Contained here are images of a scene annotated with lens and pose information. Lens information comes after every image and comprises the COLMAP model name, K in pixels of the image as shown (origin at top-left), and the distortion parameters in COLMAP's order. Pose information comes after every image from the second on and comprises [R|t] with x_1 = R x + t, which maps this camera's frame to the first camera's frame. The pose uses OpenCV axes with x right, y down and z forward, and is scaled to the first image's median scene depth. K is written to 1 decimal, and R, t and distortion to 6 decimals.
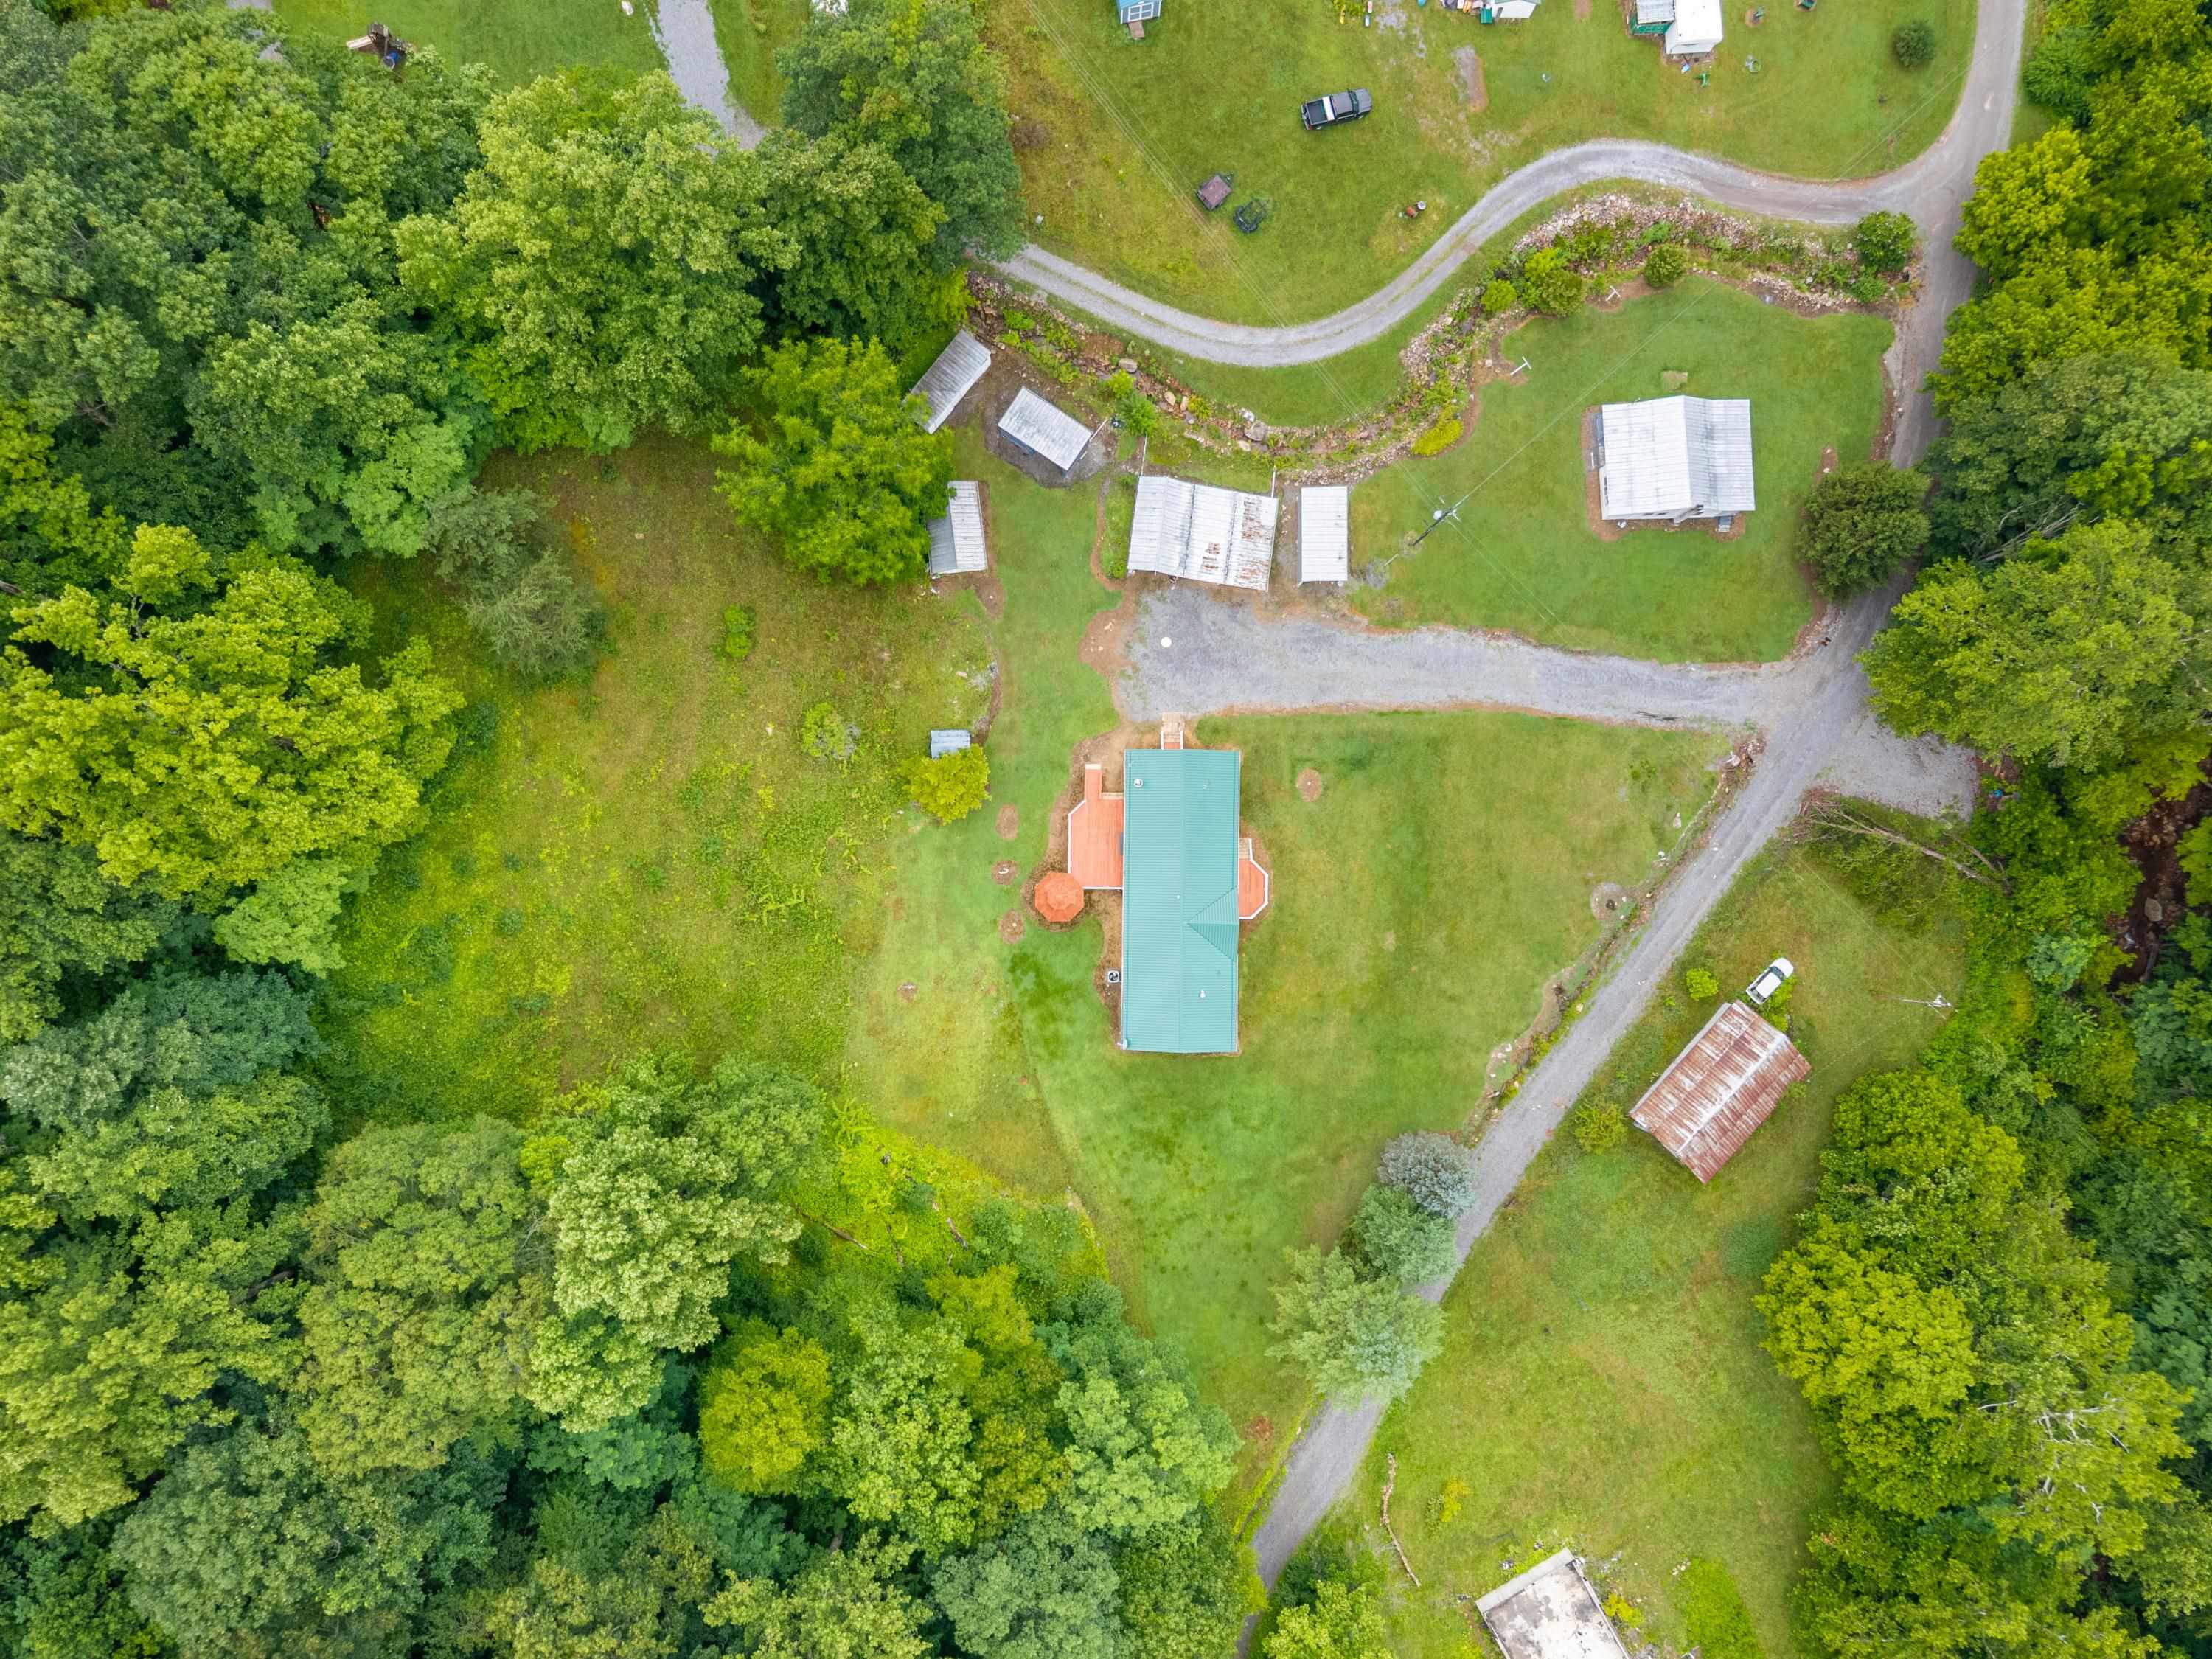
lens RADIAL K [[1489.2, 0, 1110.1], [0, 1489.2, 840.1], [0, 0, 1]] dist [0.010011, -0.004974]
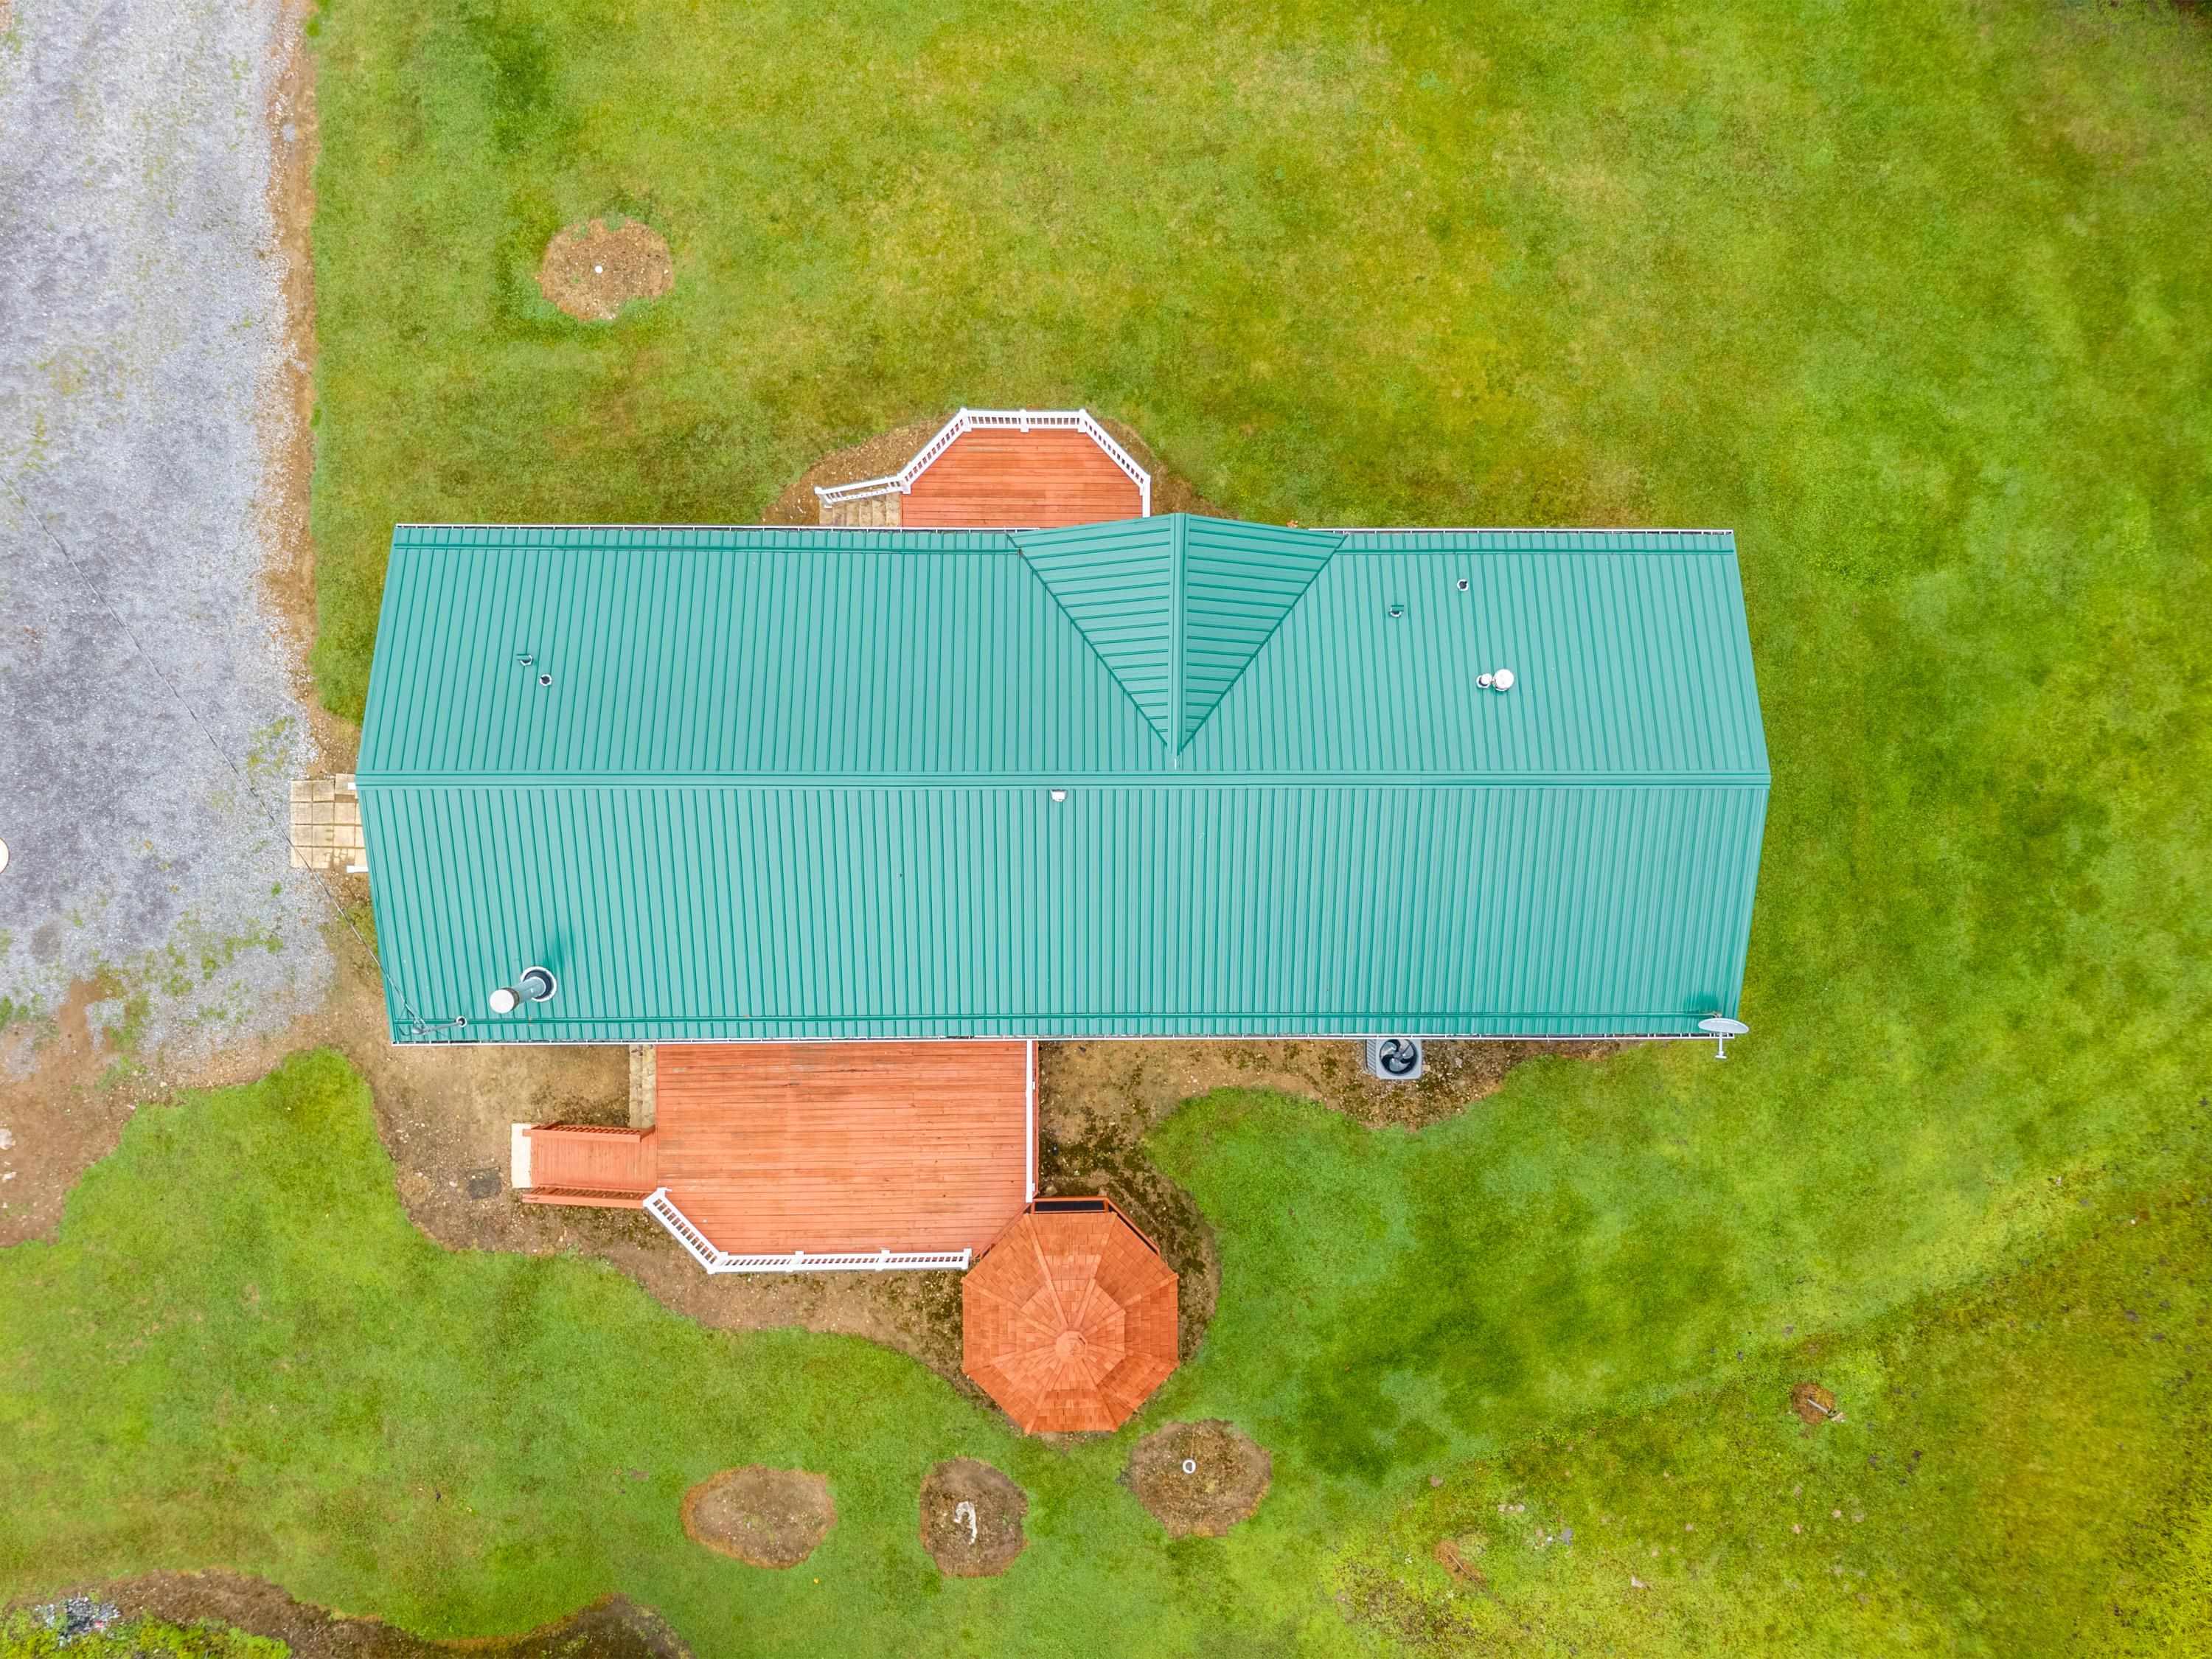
lens RADIAL K [[1489.2, 0, 1110.1], [0, 1489.2, 840.1], [0, 0, 1]] dist [0.010011, -0.004974]
pose [[-0.014916, -0.999836, -0.010316, 0.040177], [0.999233, -0.015278, 0.036043, 0.036590], [-0.036195, -0.009770, 0.999297, 0.753310]]
